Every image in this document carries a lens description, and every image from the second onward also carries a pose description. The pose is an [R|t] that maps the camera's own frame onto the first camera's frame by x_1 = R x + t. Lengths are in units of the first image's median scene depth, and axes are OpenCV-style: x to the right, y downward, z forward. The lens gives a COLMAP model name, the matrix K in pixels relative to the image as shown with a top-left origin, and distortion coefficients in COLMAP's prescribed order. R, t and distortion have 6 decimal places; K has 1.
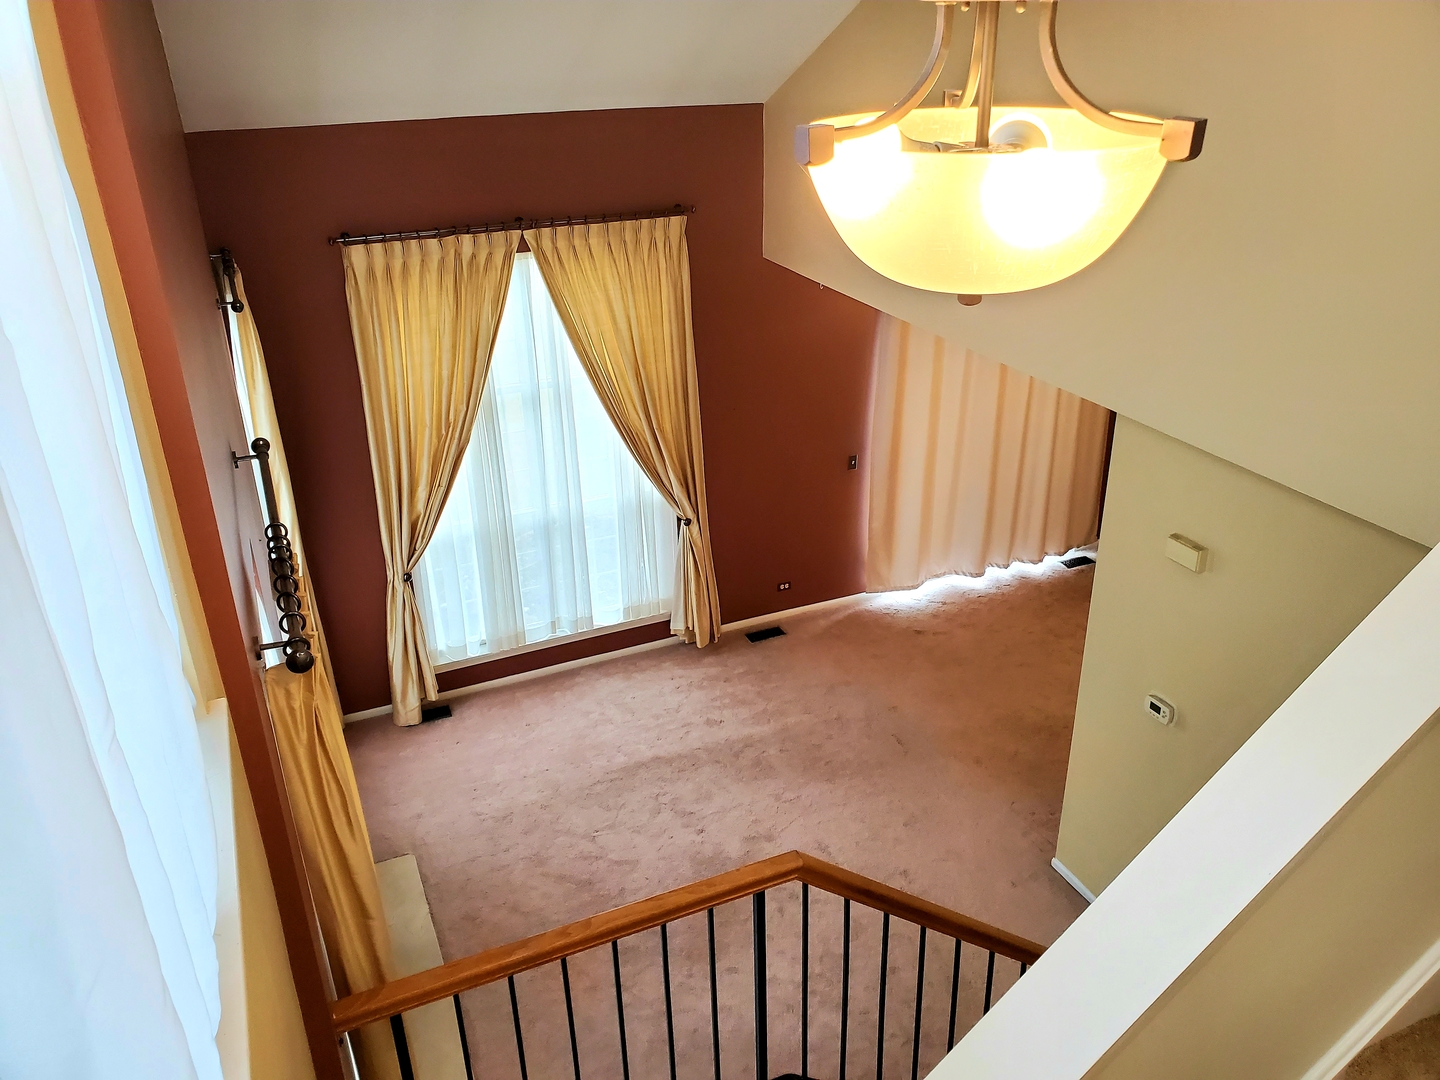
lens RADIAL K [[1124.5, 0, 720.0], [0, 1124.5, 540.0], [0, 0, 1]] dist [0.121419, -0.387747]
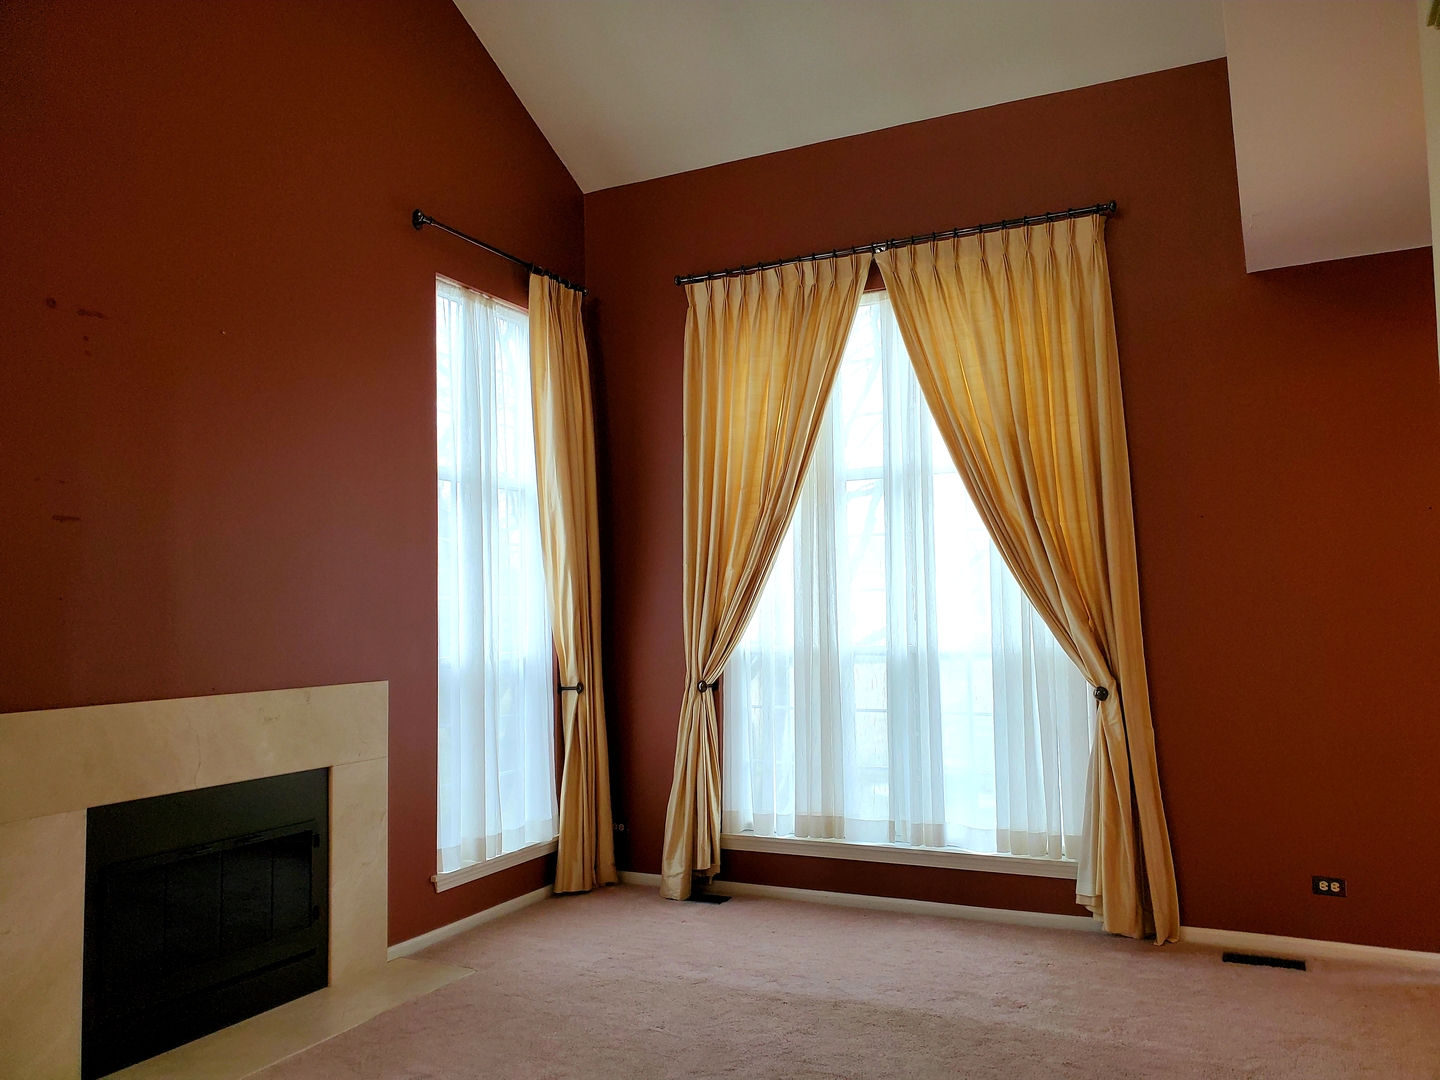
lens RADIAL K [[1086.7, 0, 718.3], [0, 1086.7, 557.8], [0, 0, 1]] dist [0.001675, -0.000338]
pose [[0.640519, -0.039023, -0.766950, 0.314868], [-0.334386, 0.884886, -0.324287, 0.193025], [0.691319, 0.464169, 0.553738, 0.537737]]
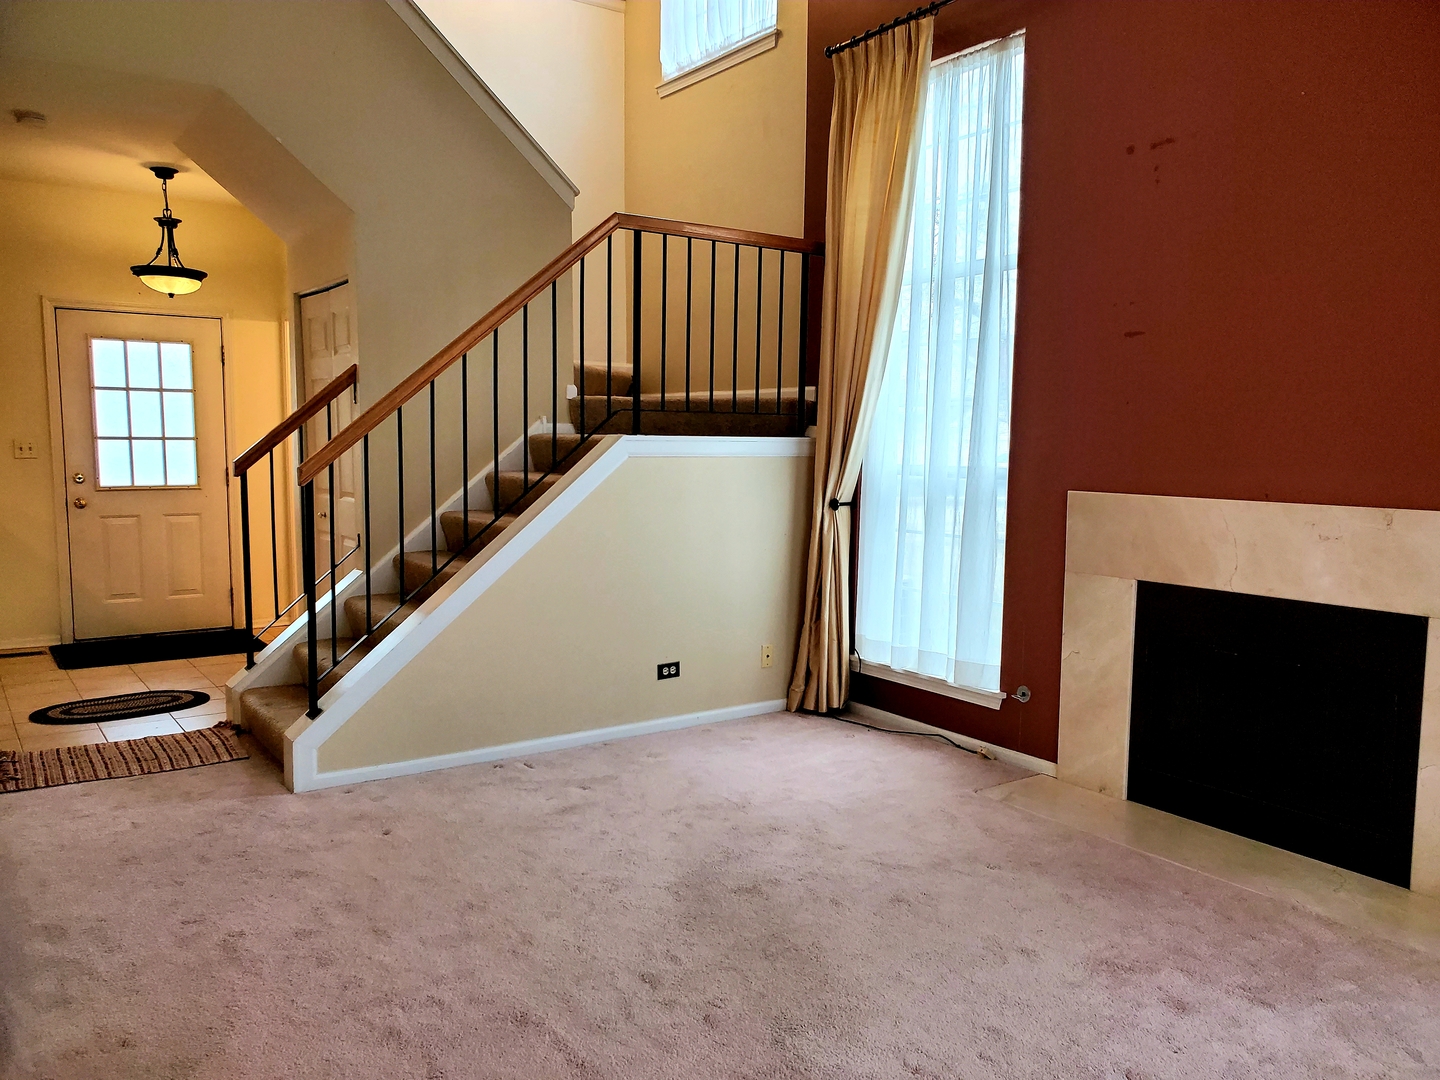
lens RADIAL K [[1124.5, 0, 720.0], [0, 1124.5, 540.0], [0, 0, 1]] dist [0.121419, -0.387747]
pose [[-0.985229, 0.022970, -0.169694, -0.075466], [-0.069855, 0.850849, 0.520746, -0.260046], [0.156346, 0.524908, -0.836677, 1.482942]]
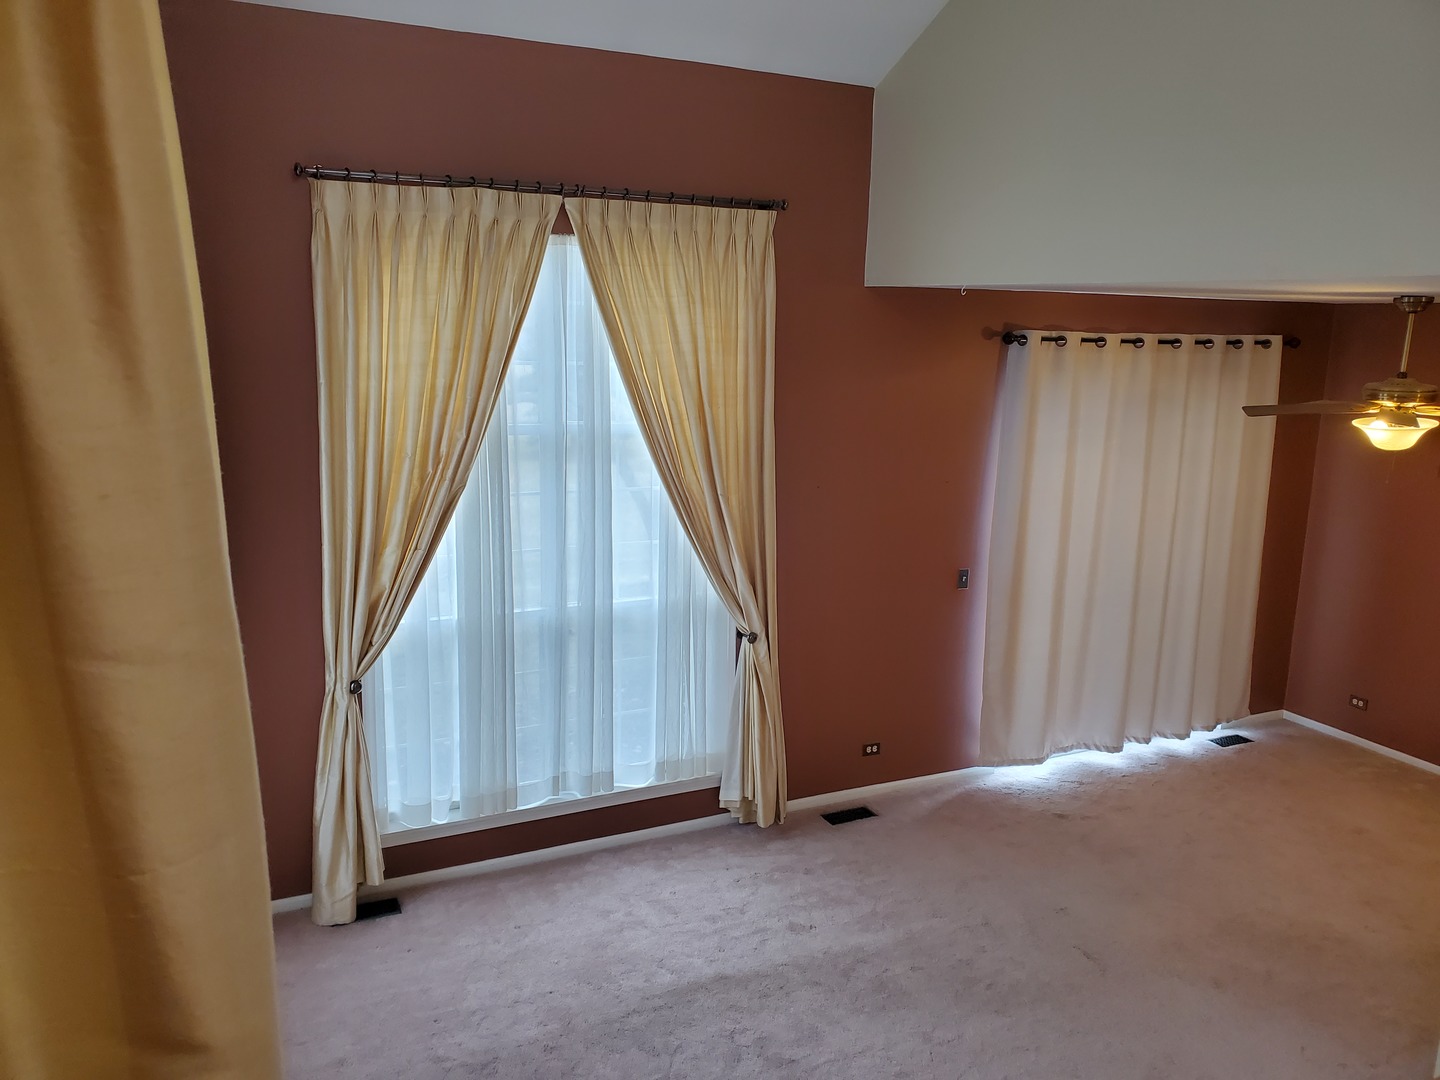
lens RADIAL K [[1124.5, 0, 720.0], [0, 1124.5, 540.0], [0, 0, 1]] dist [0.121419, -0.387747]
pose [[0.998621, 0.028069, 0.044374, -0.090652], [-0.016026, 0.967730, -0.251479, 0.112893], [-0.050001, 0.250421, 0.966845, 0.310956]]
